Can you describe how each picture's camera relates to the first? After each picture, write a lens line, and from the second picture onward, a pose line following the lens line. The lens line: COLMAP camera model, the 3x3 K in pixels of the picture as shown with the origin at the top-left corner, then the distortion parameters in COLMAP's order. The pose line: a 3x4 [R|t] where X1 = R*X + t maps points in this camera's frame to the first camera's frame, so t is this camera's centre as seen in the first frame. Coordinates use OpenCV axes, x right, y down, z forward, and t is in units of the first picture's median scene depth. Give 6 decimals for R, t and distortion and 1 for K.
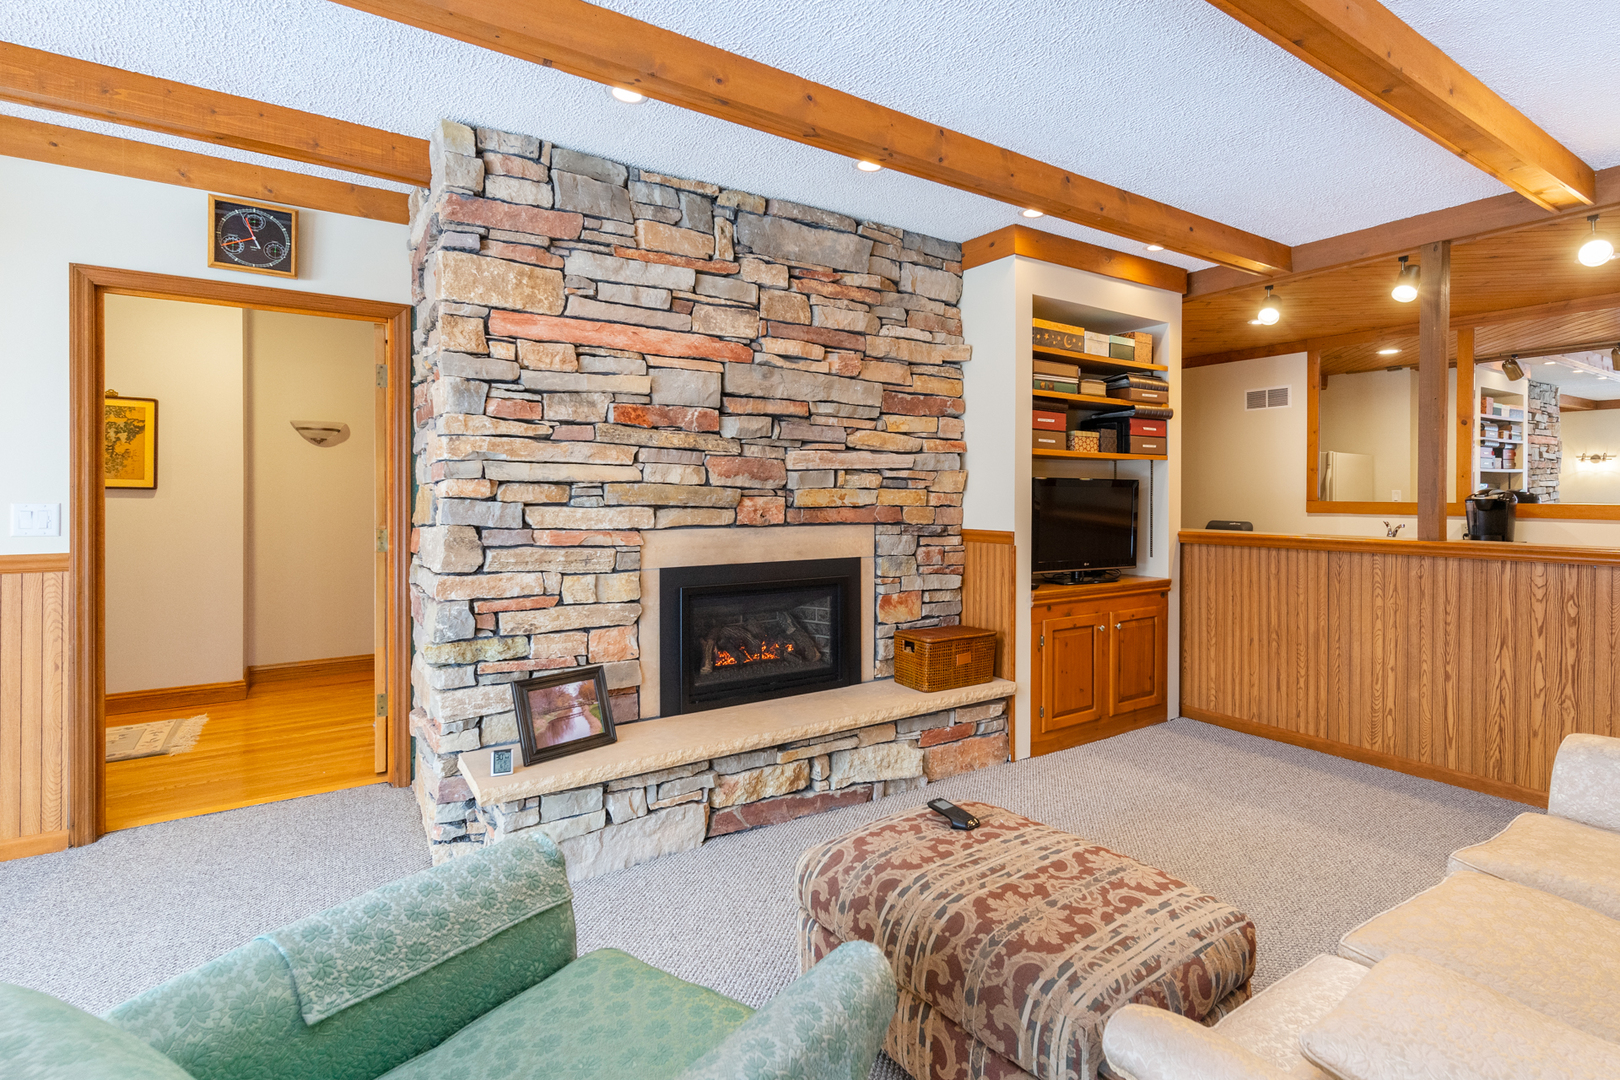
lens RADIAL K [[853.4, 0, 811.3], [0, 853.4, 487.8], [0, 0, 1]] dist [0.000642, -0.000123]
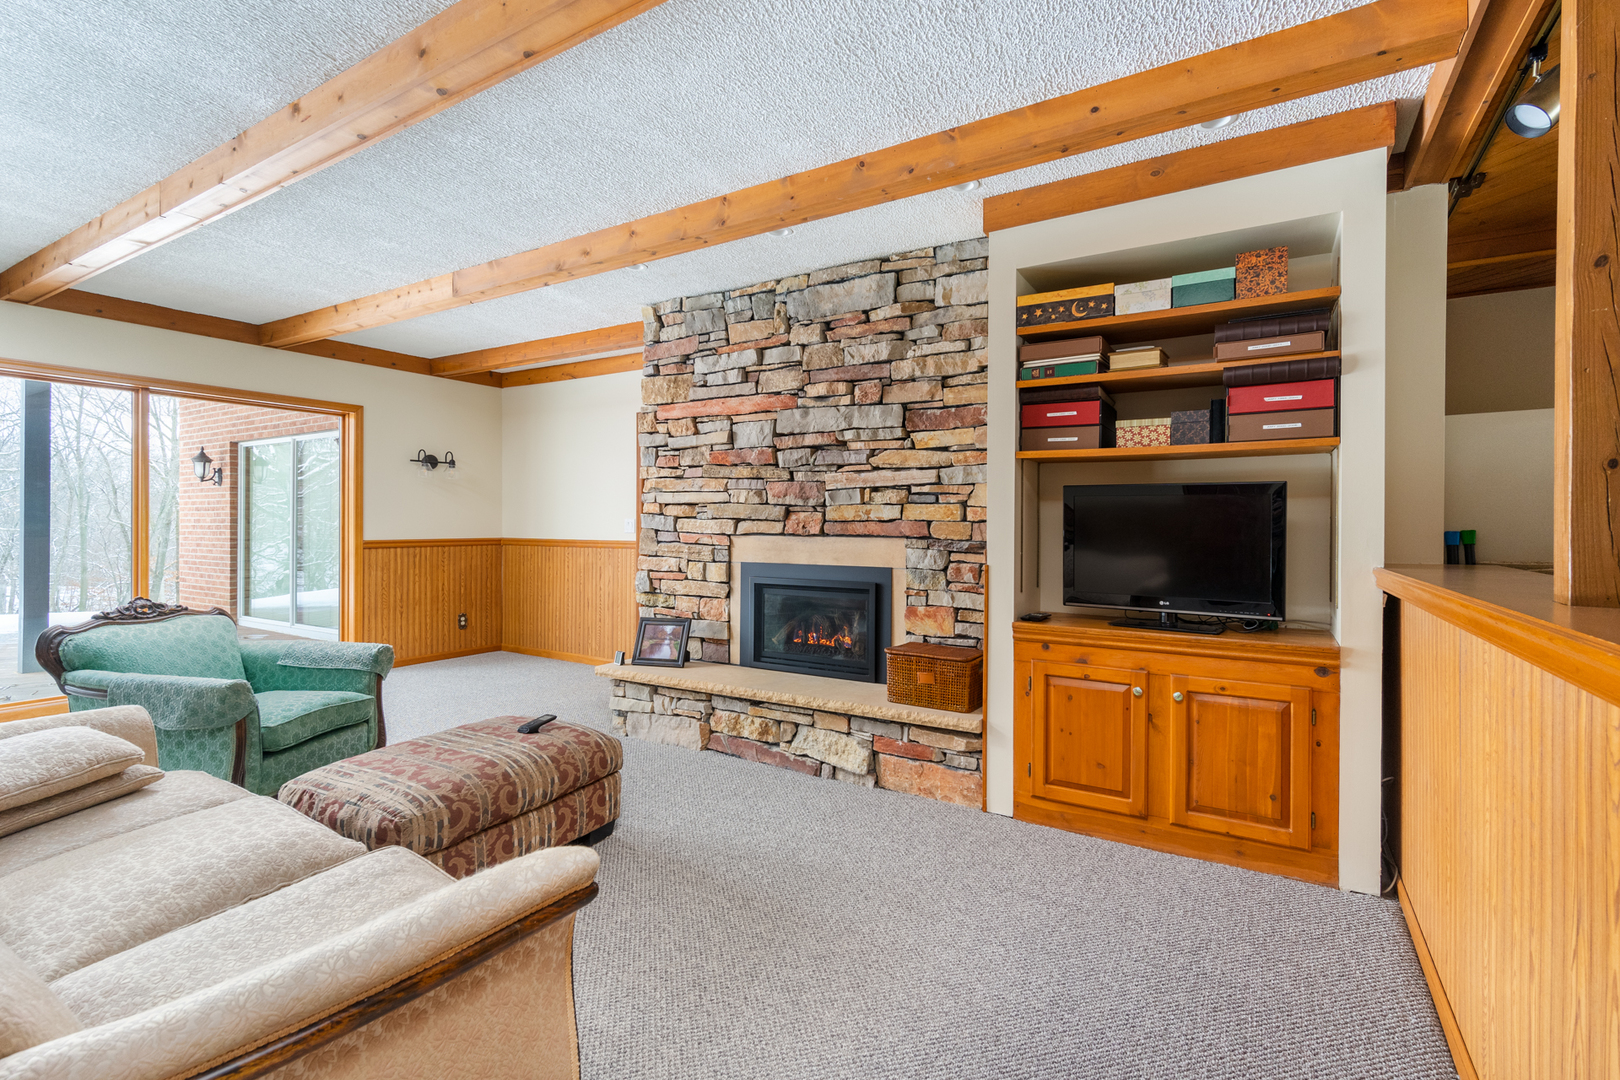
lens RADIAL K [[713.3, 0, 816.0], [0, 713.3, 521.6], [0, 0, 1]] dist [0.002023, 0.000208]
pose [[0.397188, -0.002700, -0.917733, 0.915648], [-0.000224, 0.999995, -0.003039, 0.027667], [0.917737, 0.001413, 0.397186, 0.596991]]
